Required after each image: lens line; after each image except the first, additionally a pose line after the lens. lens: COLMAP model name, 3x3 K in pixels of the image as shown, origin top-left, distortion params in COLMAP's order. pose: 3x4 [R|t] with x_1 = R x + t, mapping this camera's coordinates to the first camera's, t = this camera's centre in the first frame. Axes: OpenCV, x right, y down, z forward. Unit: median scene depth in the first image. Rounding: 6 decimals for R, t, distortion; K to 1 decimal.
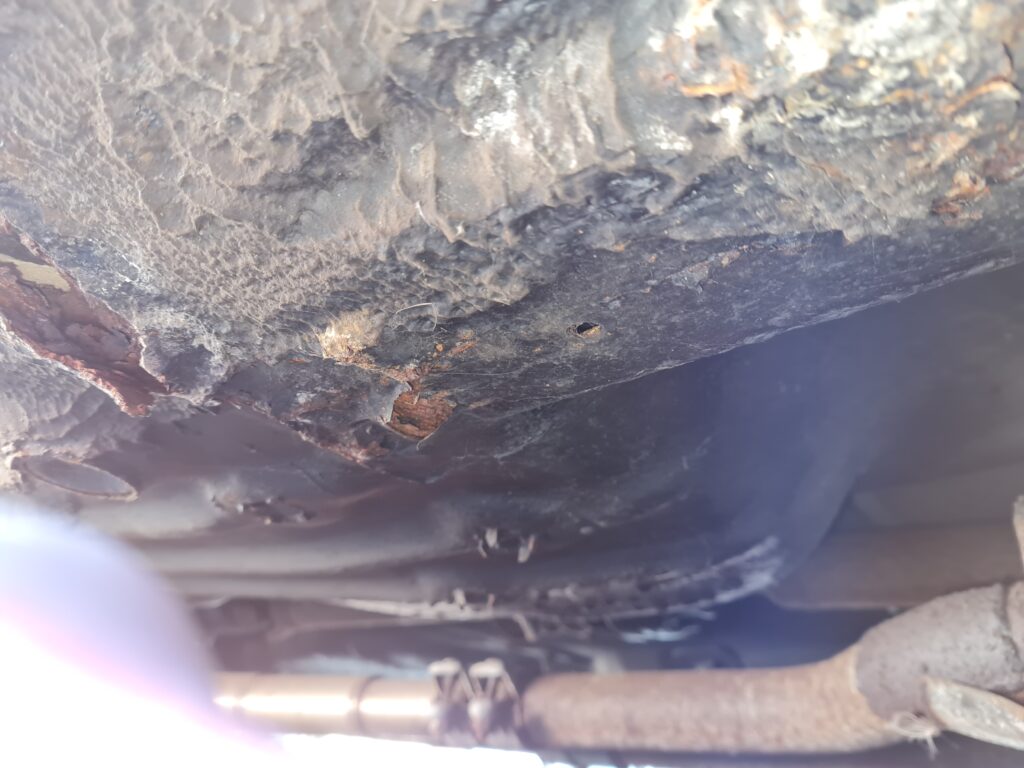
lens RADIAL K [[776.1, 0, 512.0], [0, 776.1, 384.0], [0, 0, 1]] dist [0.004891, -0.009971]
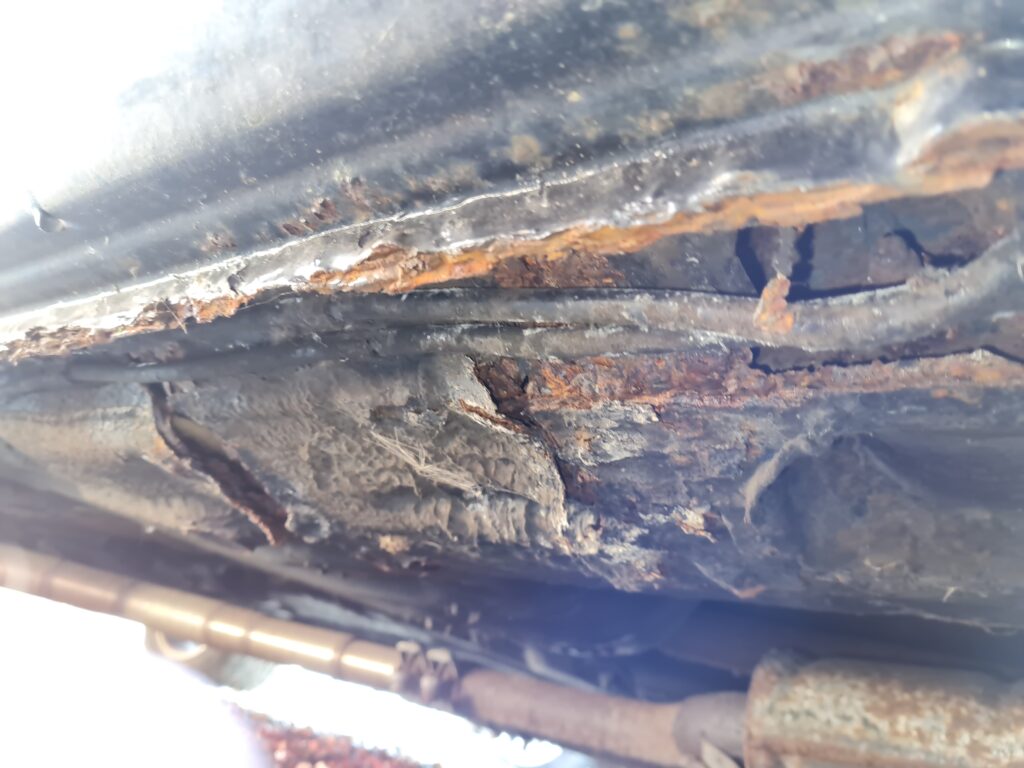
lens RADIAL K [[775.5, 0, 522.4], [0, 775.5, 384.3], [0, 0, 1]] dist [-0.002855, 0.004249]
pose [[0.980844, 0.194471, 0.011186, 0.007042], [-0.194771, 0.978256, 0.071274, -0.590572], [0.002918, -0.072087, 0.997394, -0.851242]]
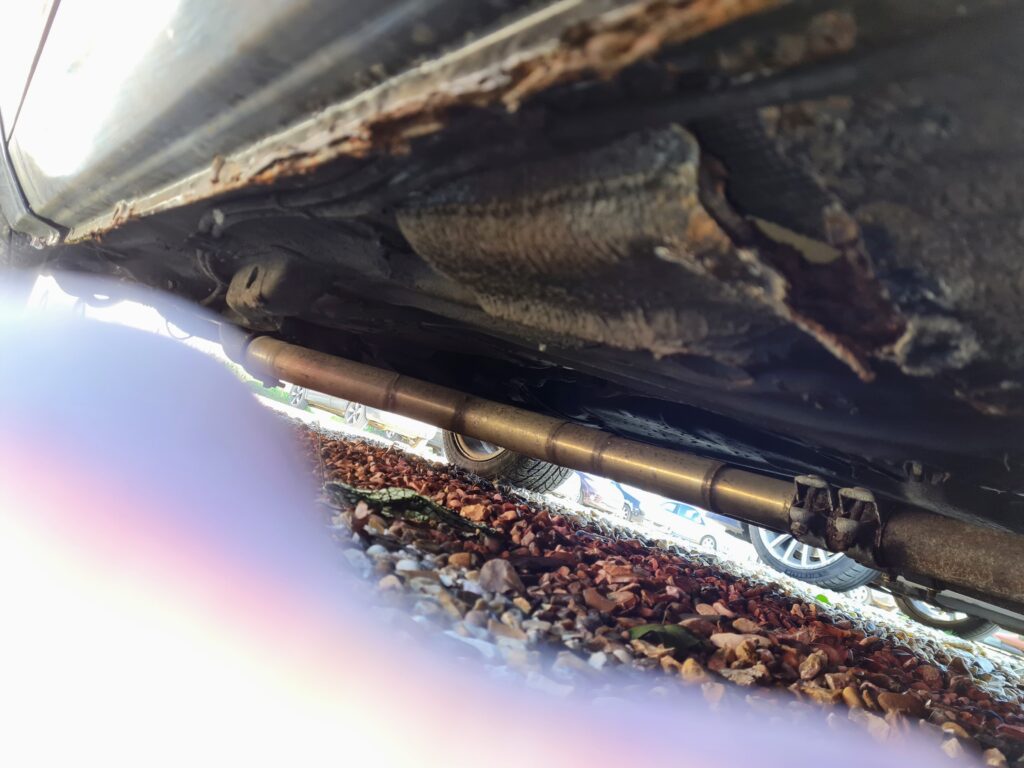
lens RADIAL K [[758.6, 0, 512.0], [0, 758.6, 384.0], [0, 0, 1]] dist [0.048755, -0.001510]
pose [[0.951062, 0.195392, -0.239380, -0.714743], [-0.102181, 0.929980, 0.353124, -0.323490], [0.291616, -0.311382, 0.904434, -0.271383]]
